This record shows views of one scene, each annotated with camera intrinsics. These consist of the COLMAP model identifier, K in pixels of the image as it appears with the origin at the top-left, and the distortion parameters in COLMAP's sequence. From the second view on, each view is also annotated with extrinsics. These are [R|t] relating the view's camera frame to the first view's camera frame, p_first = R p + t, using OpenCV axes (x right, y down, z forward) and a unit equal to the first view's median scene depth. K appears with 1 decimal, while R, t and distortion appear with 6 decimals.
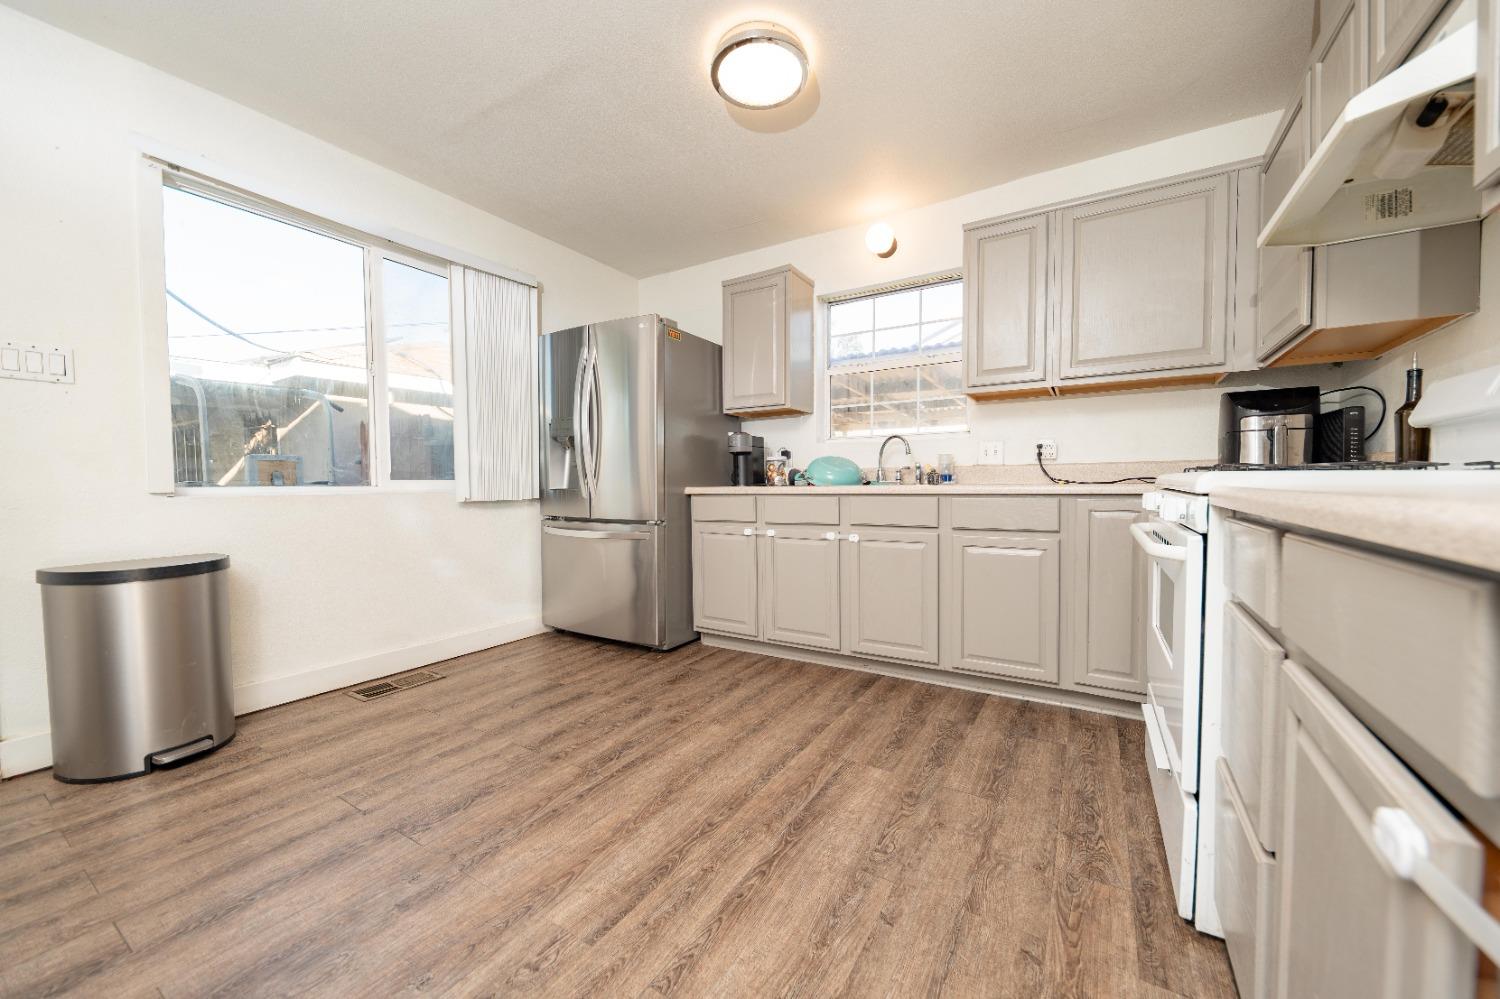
lens RADIAL K [[530.6, 0, 744.3], [0, 530.6, 494.7], [0, 0, 1]] dist [0.000887, -0.000118]
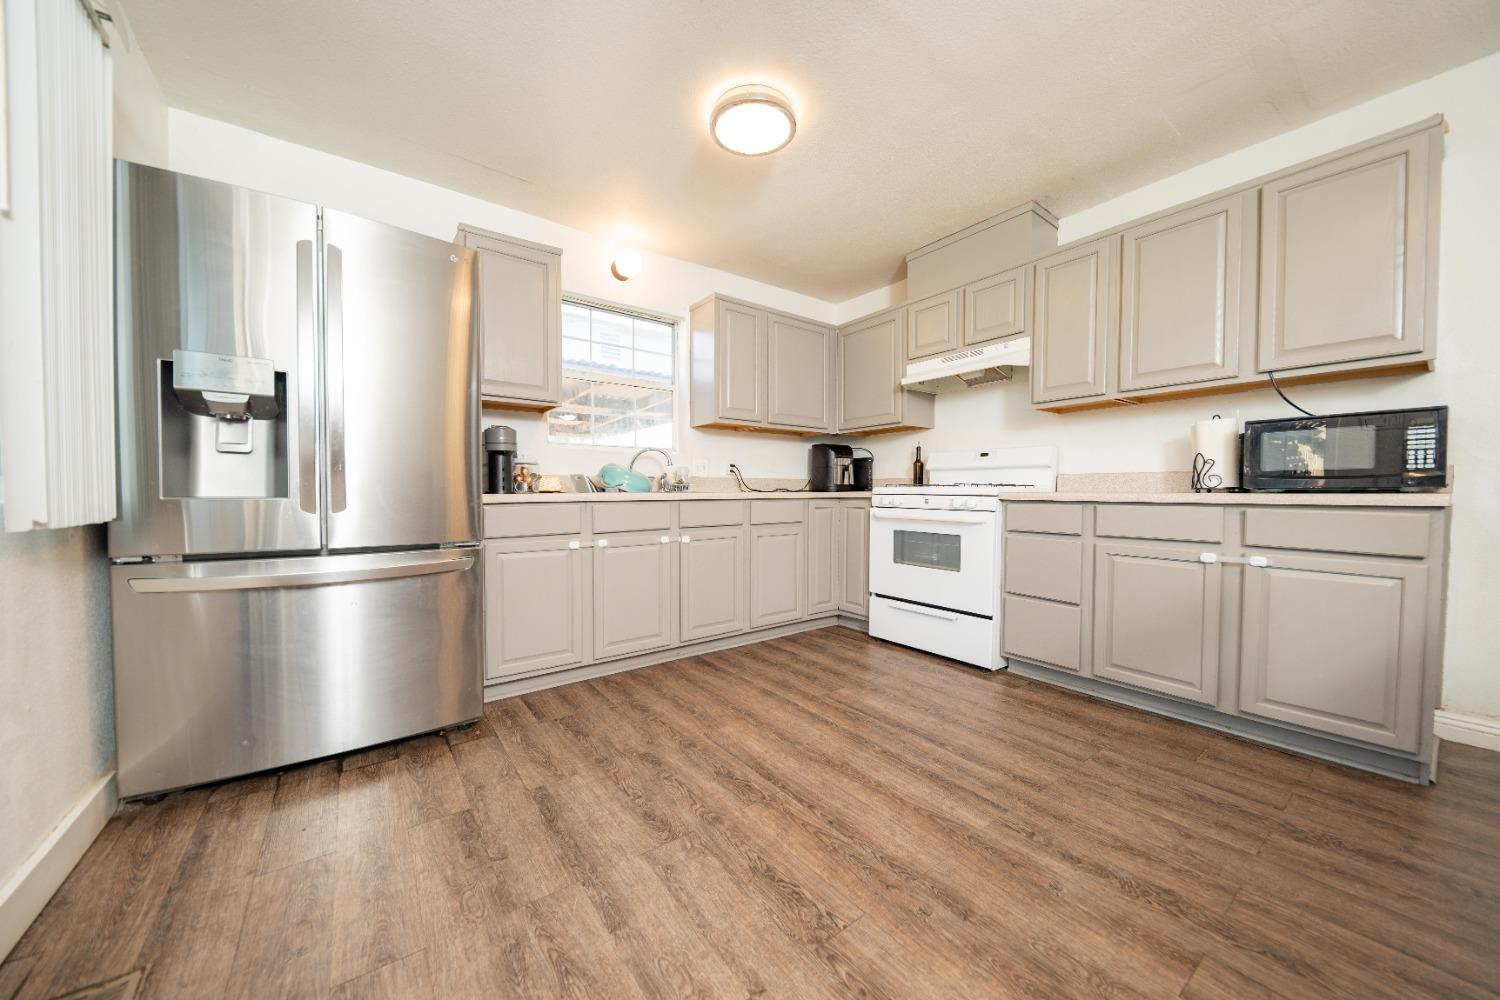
lens RADIAL K [[530.6, 0, 744.3], [0, 530.6, 495.2], [0, 0, 1]] dist [0.000887, -0.000118]
pose [[0.390812, 0.001437, 0.920469, -0.895879], [0.016110, 0.999835, -0.008400, -0.000189], [-0.920329, 0.018112, 0.390725, 0.512626]]
